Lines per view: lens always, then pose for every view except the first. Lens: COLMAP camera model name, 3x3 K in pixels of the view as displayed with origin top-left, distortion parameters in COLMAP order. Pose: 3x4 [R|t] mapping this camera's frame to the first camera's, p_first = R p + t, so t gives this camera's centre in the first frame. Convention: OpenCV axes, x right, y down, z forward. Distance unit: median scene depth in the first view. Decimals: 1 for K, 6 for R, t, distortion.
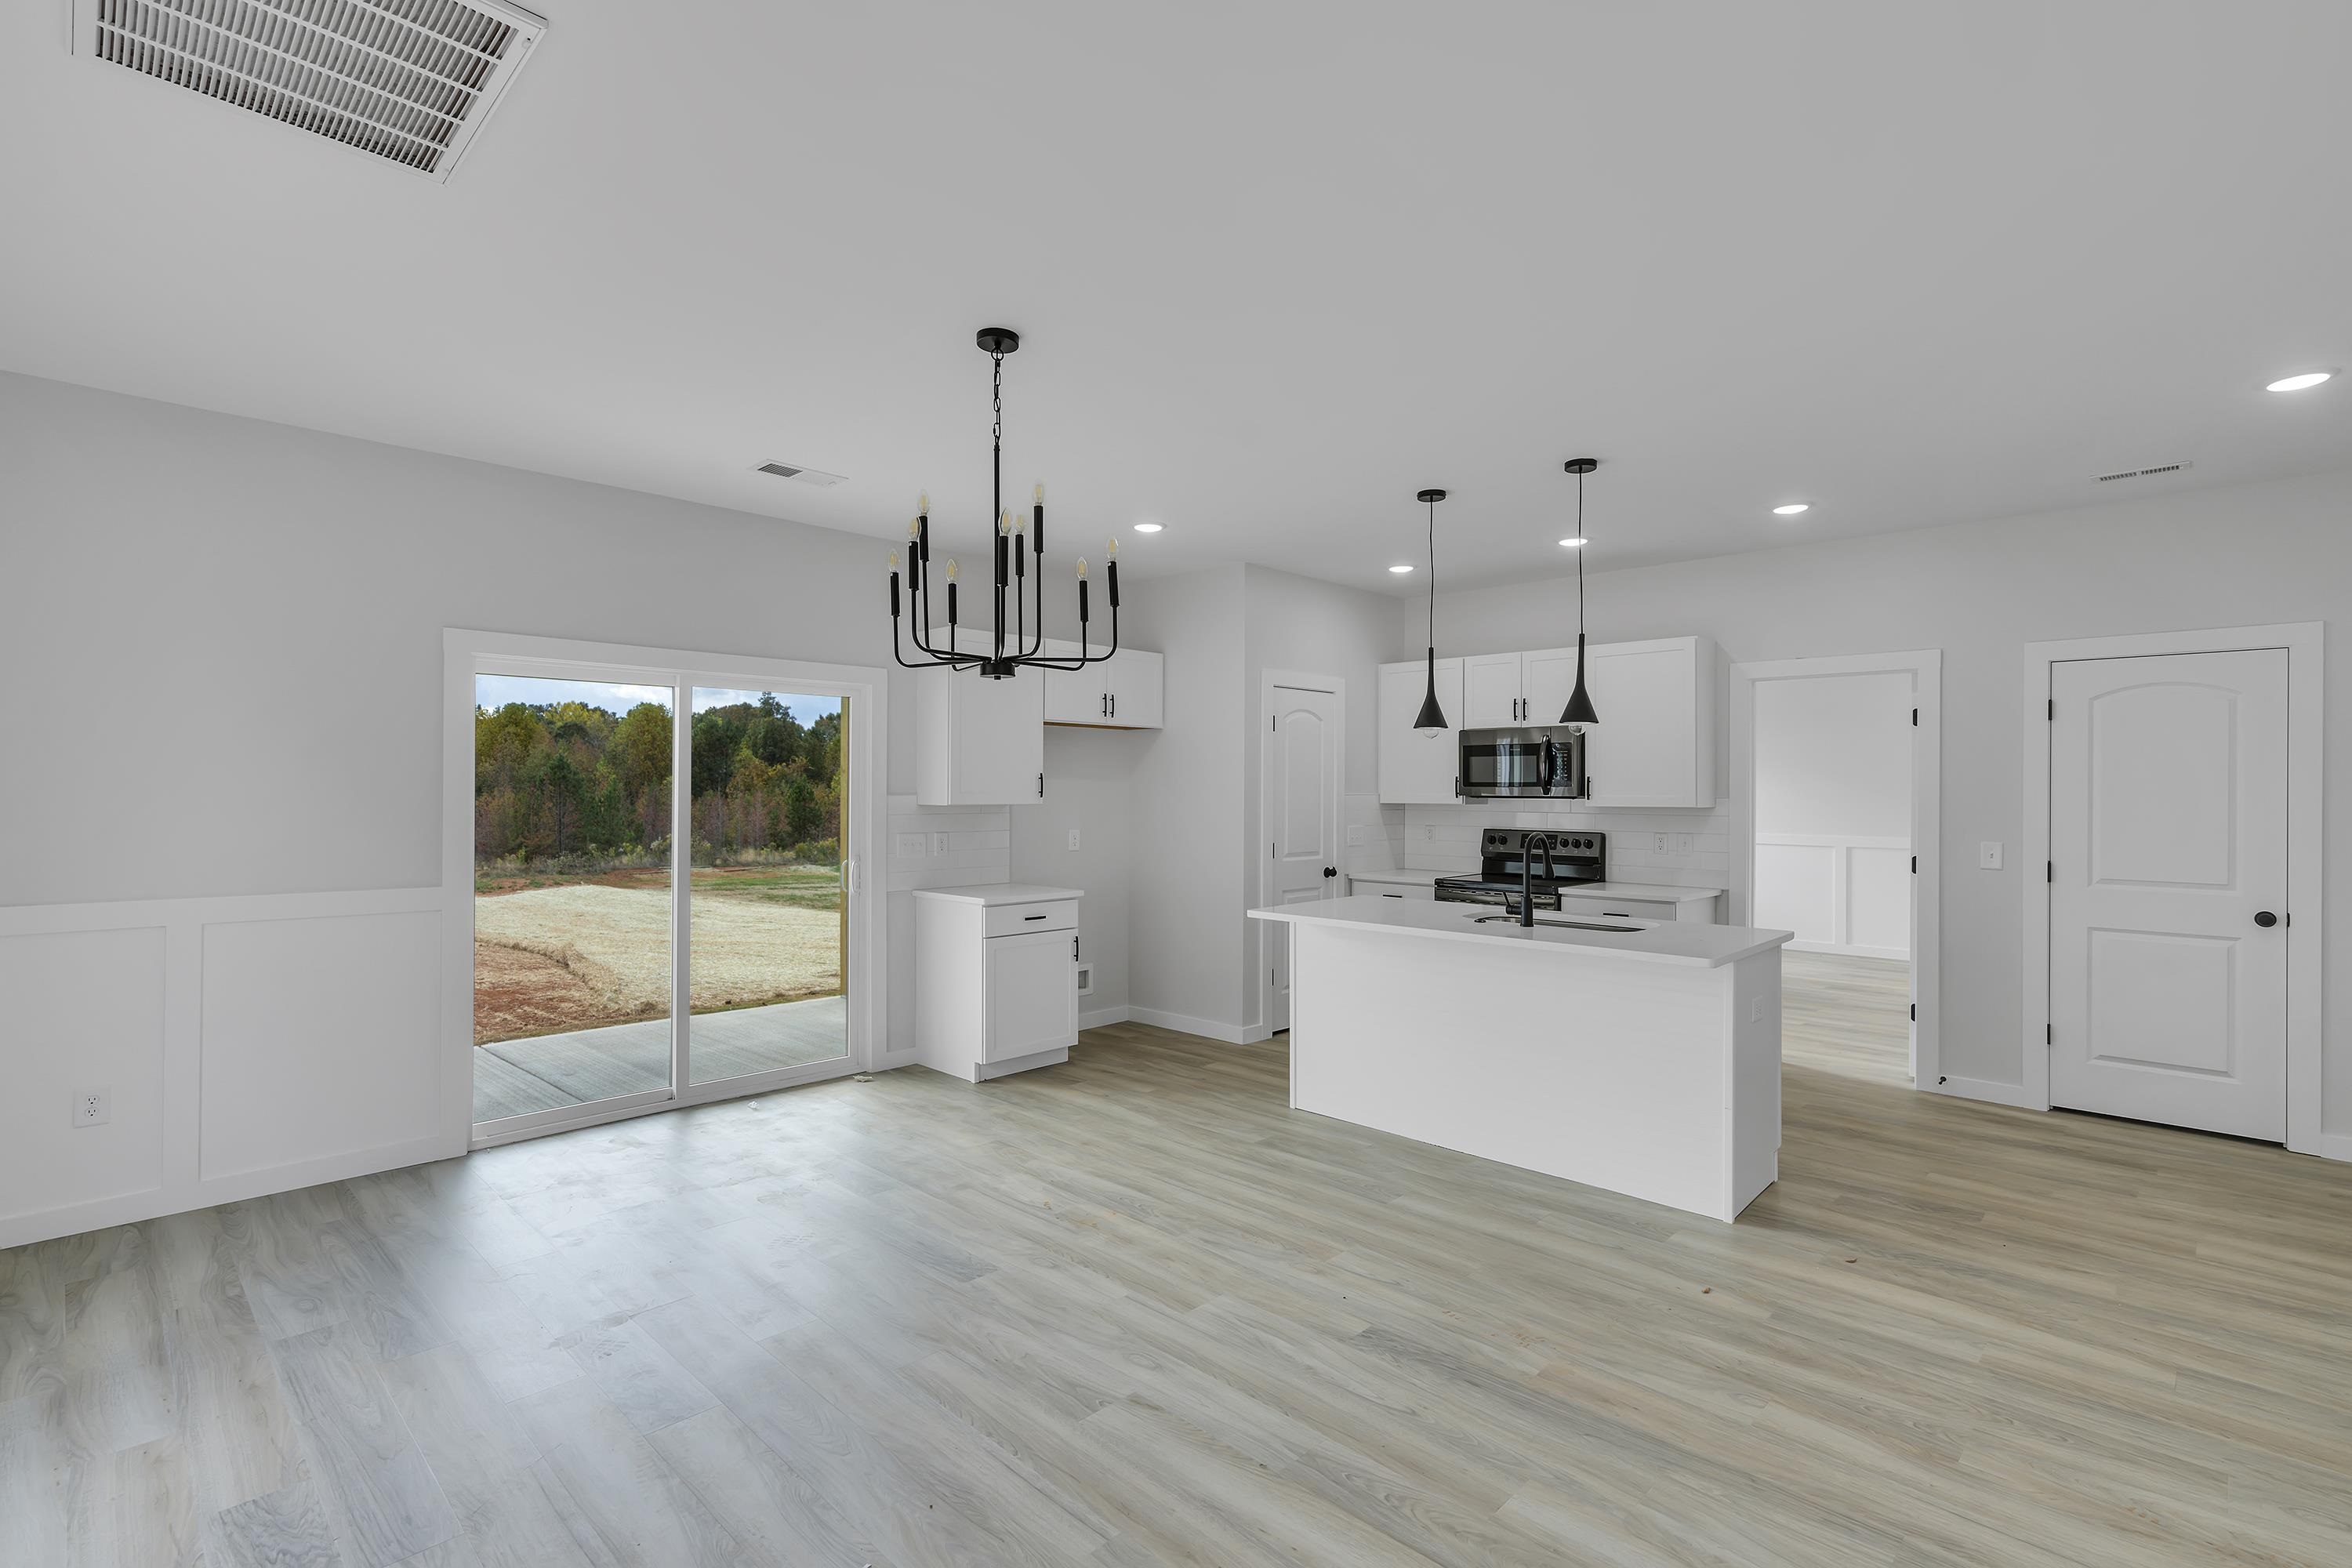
lens RADIAL K [[1105.5, 0, 1143.5], [0, 1105.5, 787.7], [0, 0, 1]] dist [-0.000996, -0.000787]
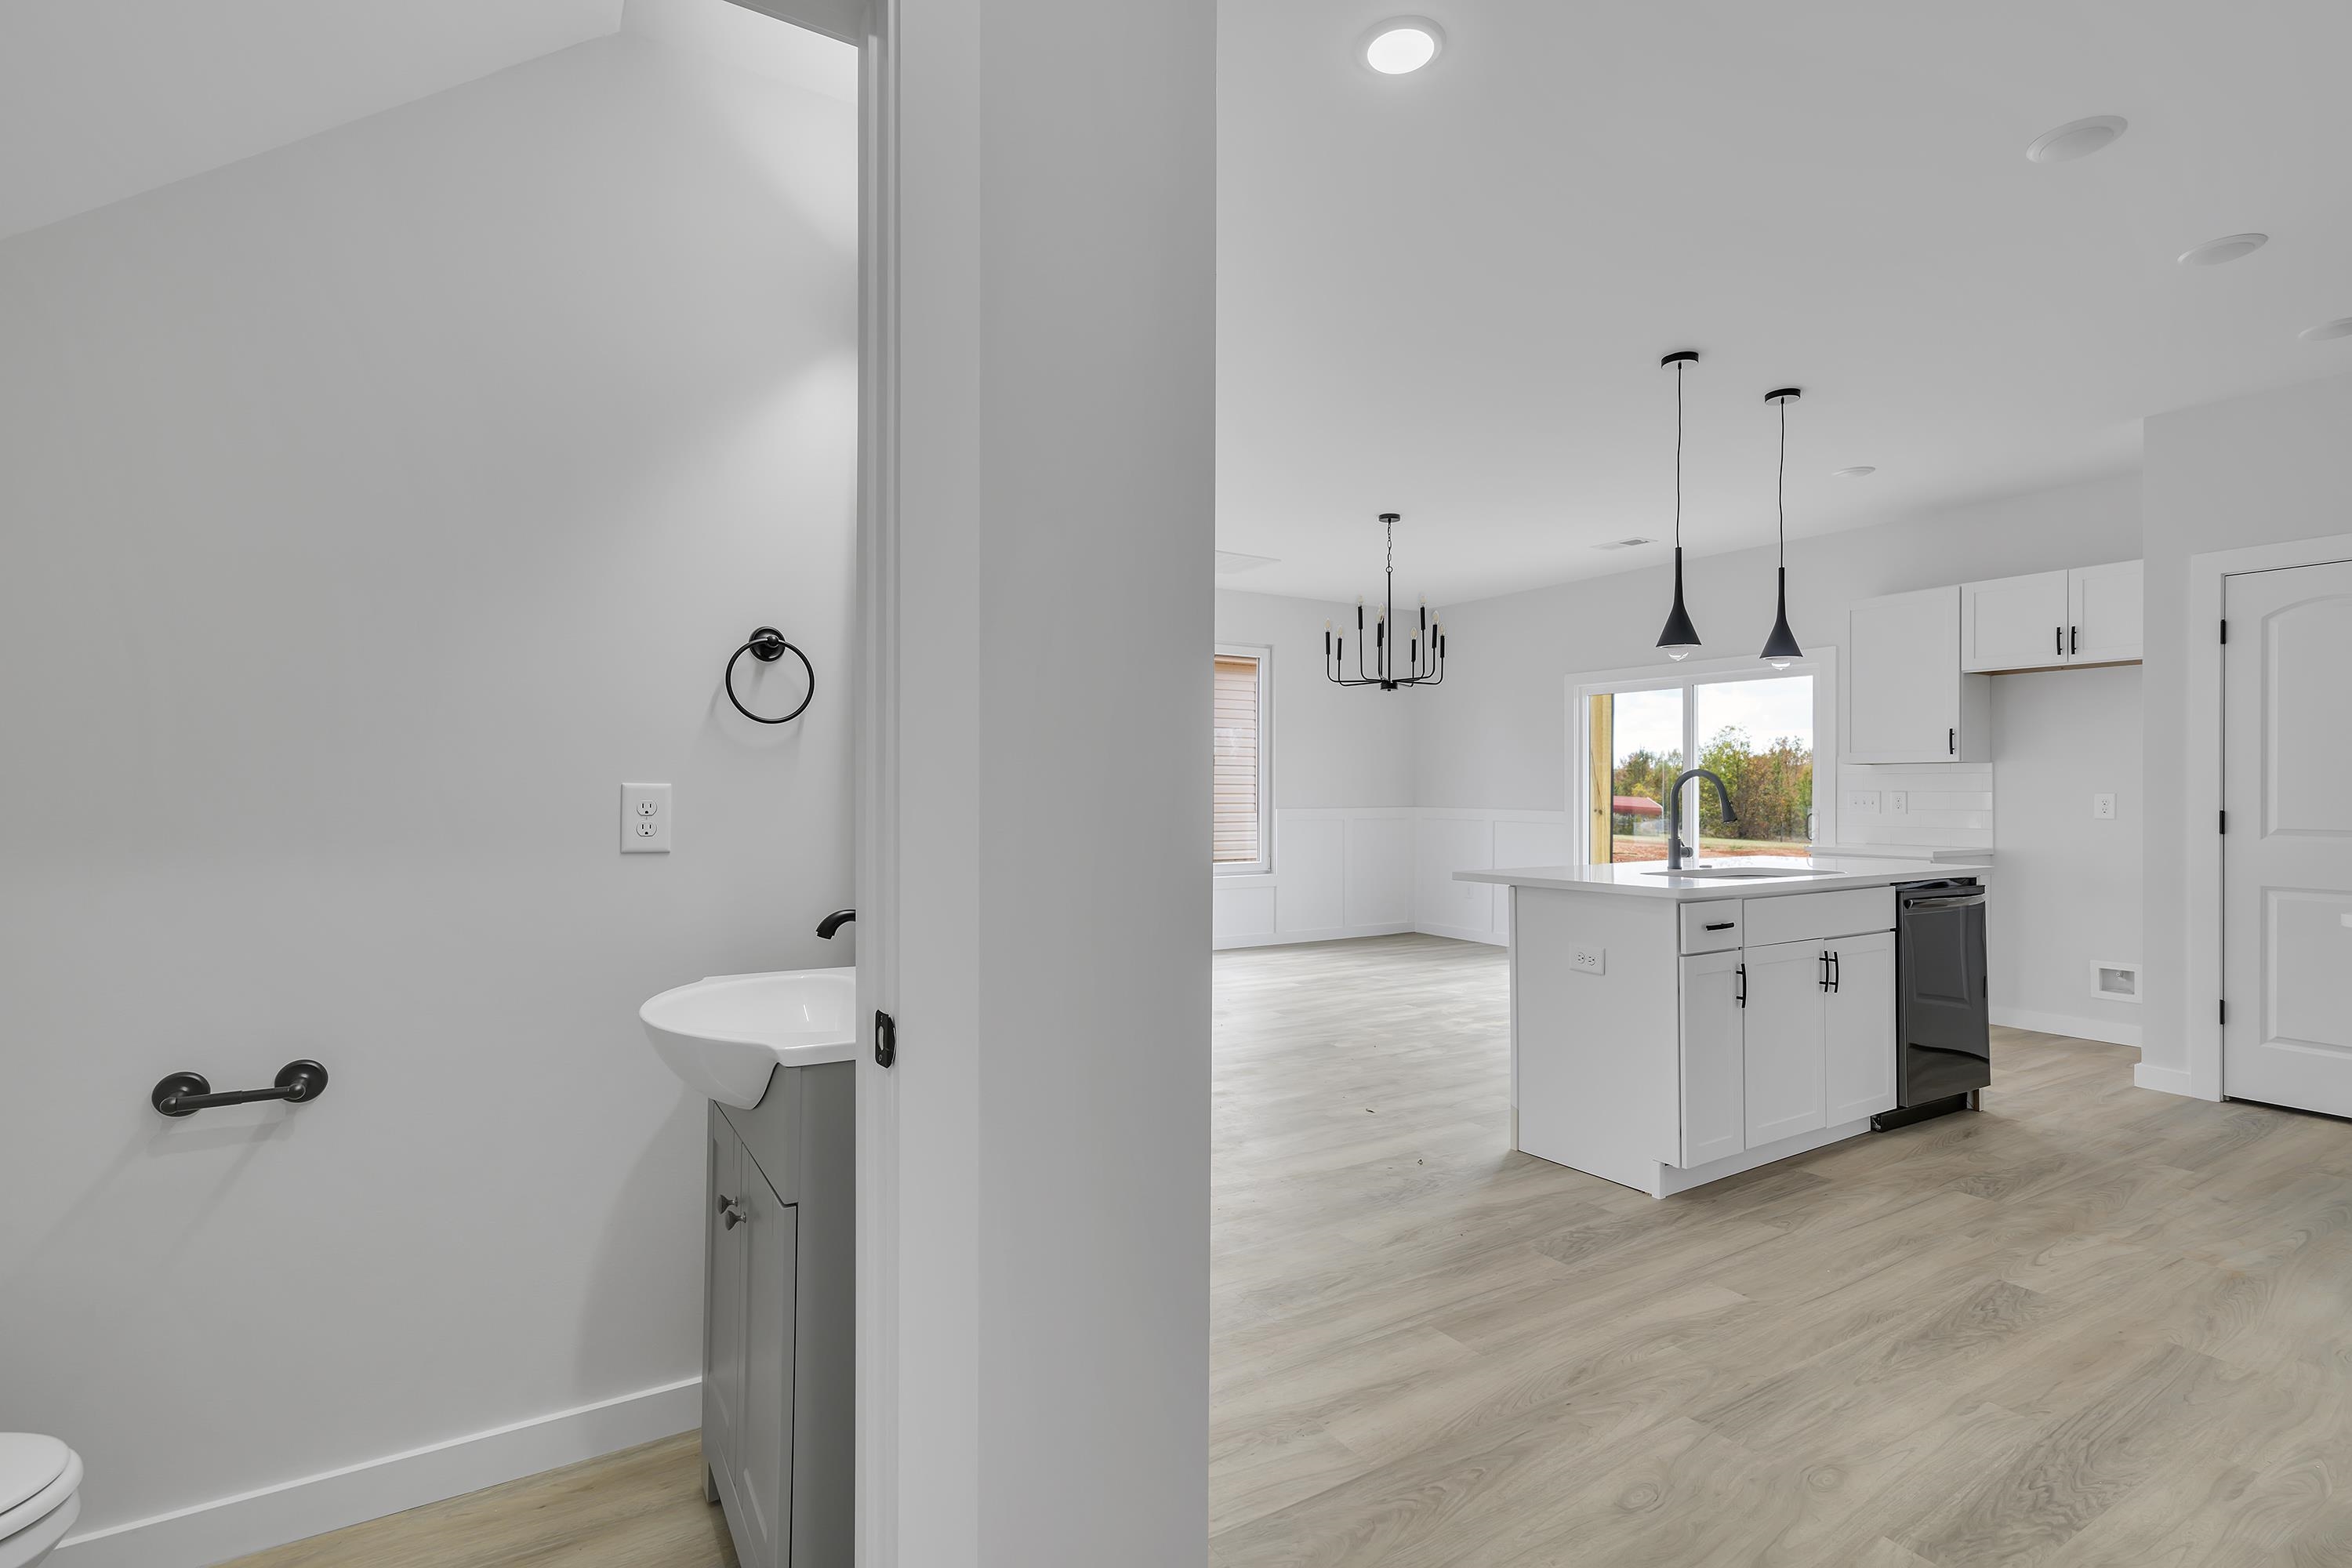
lens RADIAL K [[1105.5, 0, 1143.5], [0, 1105.5, 787.7], [0, 0, 1]] dist [-0.000996, -0.000787]
pose [[-0.266180, -0.007990, -0.963890, 1.195758], [-0.006108, 0.999960, -0.006602, 0.056684], [0.963904, 0.004130, -0.266218, 0.710746]]
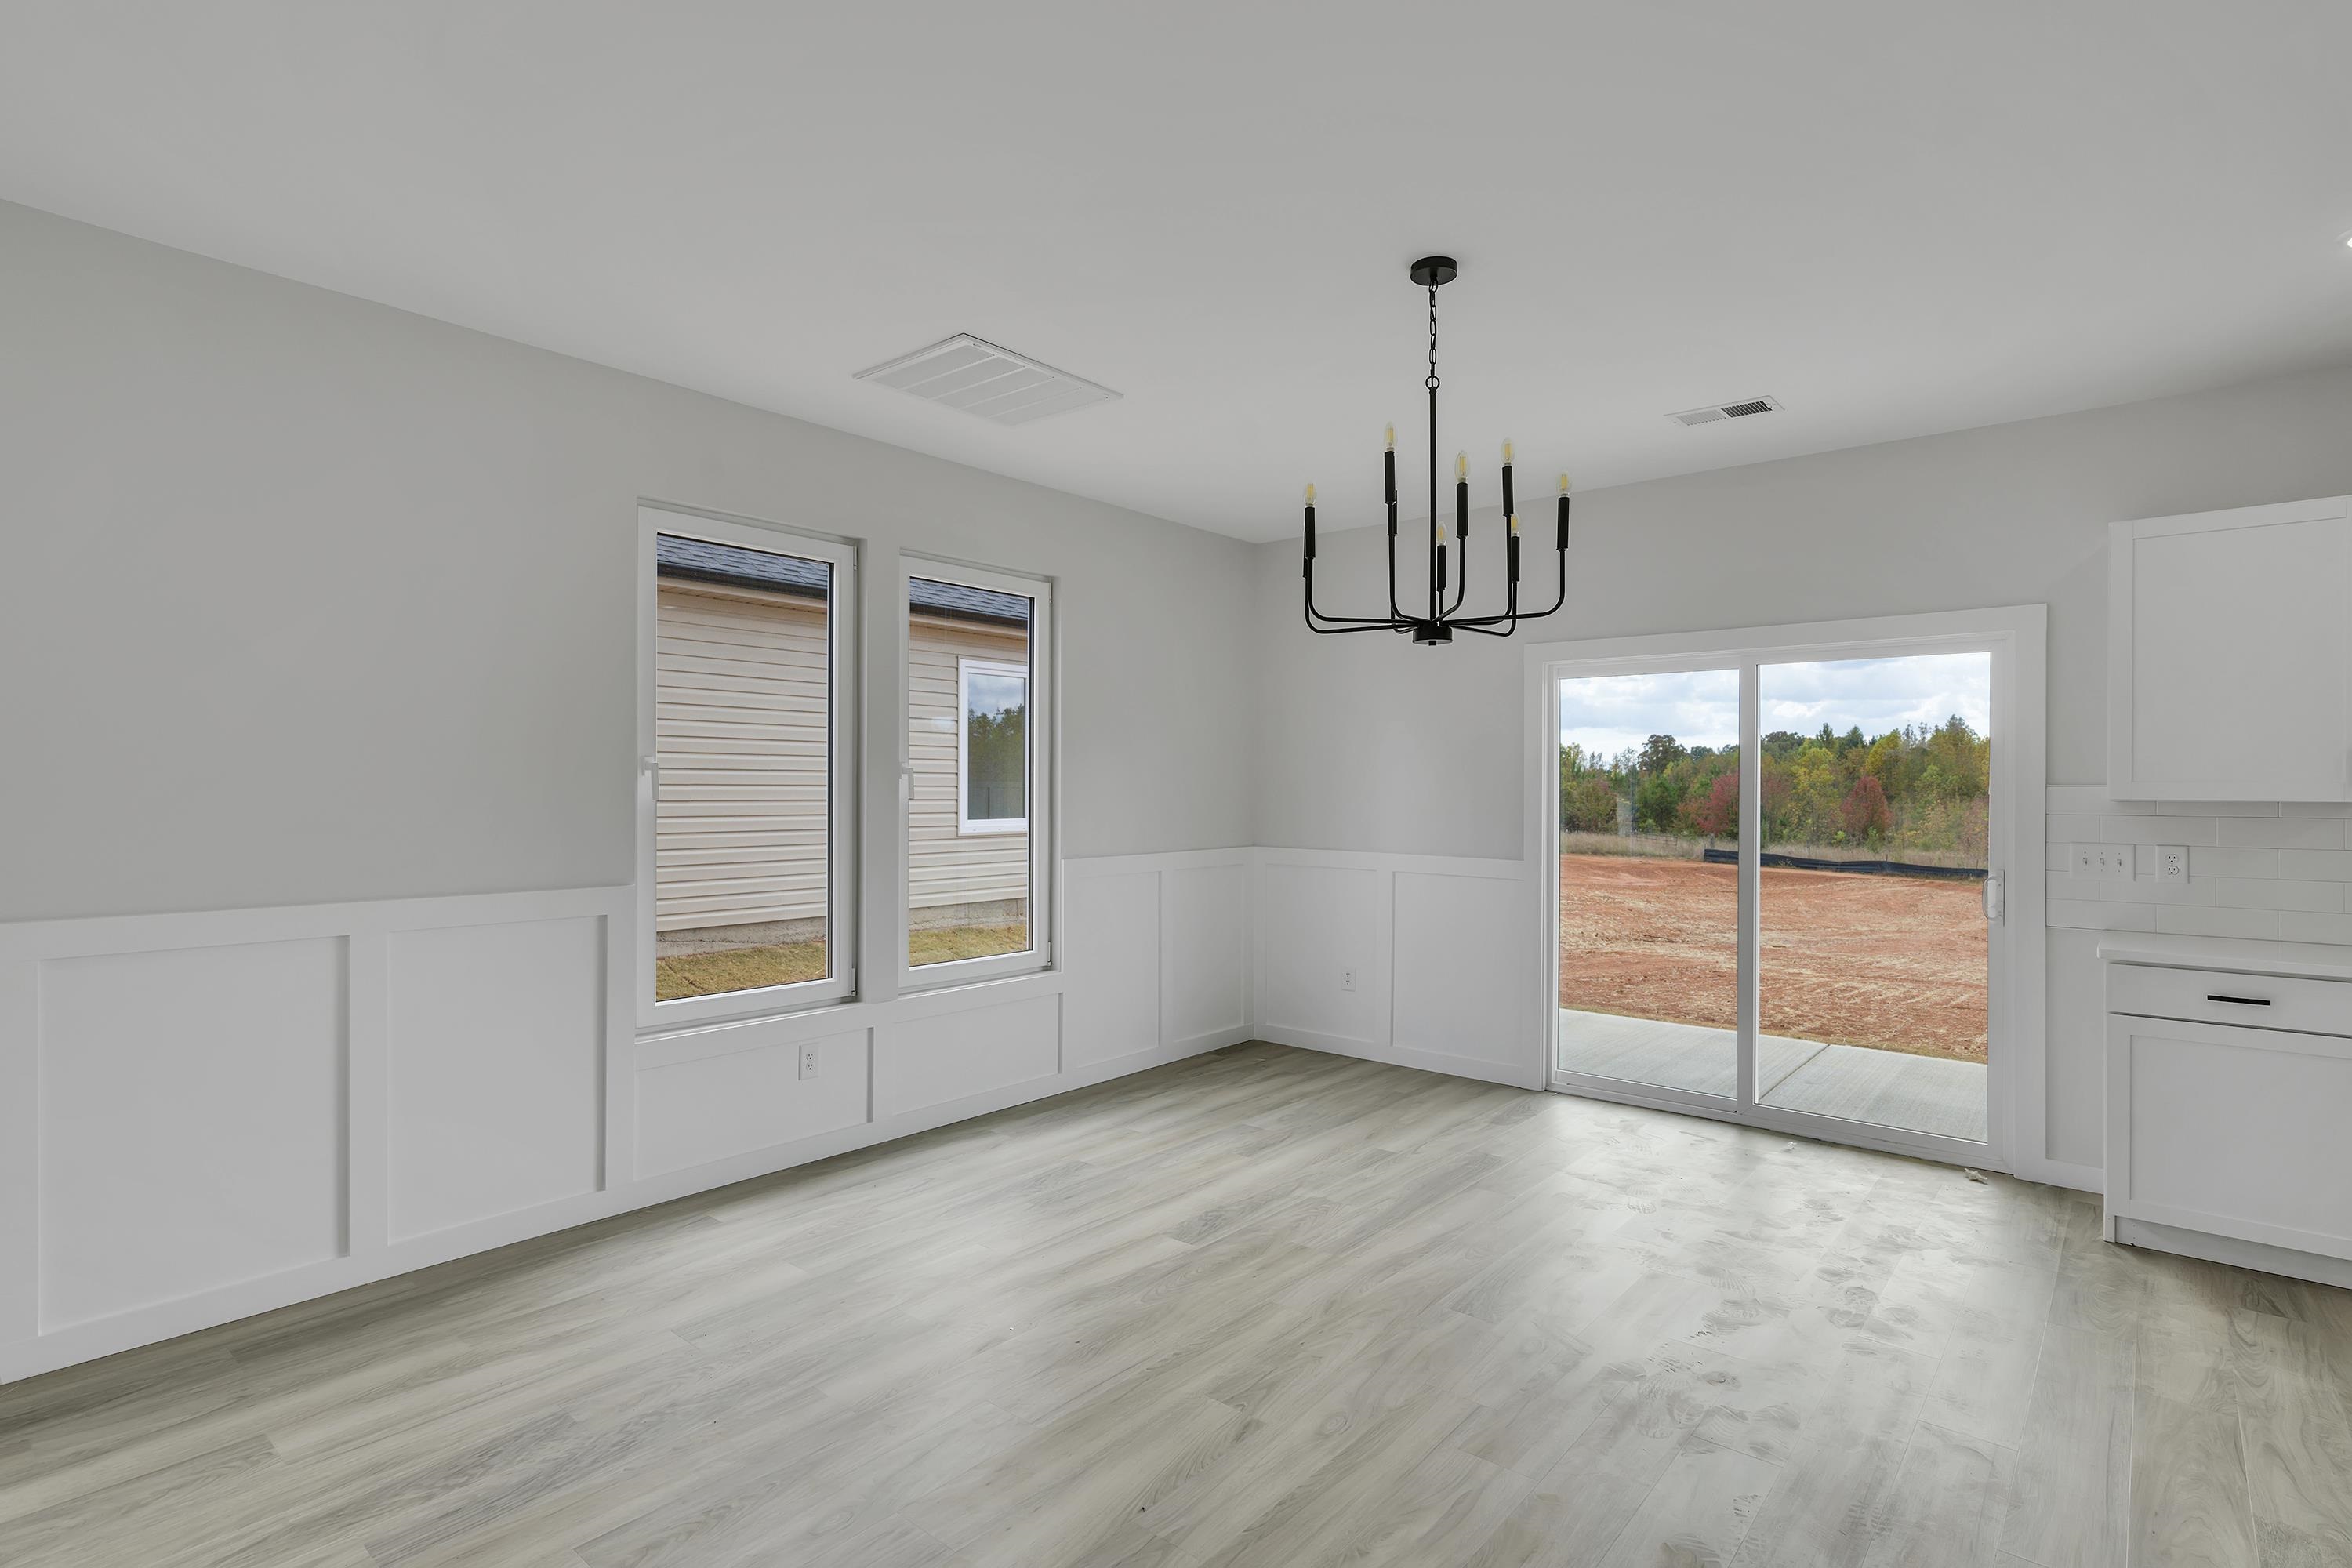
lens RADIAL K [[1105.5, 0, 1143.5], [0, 1105.5, 787.7], [0, 0, 1]] dist [-0.000996, -0.000787]
pose [[0.076049, -0.003711, -0.997097, 0.483779], [-0.005132, 0.999978, -0.004113, 0.015716], [0.997091, 0.005429, 0.076028, 0.449263]]
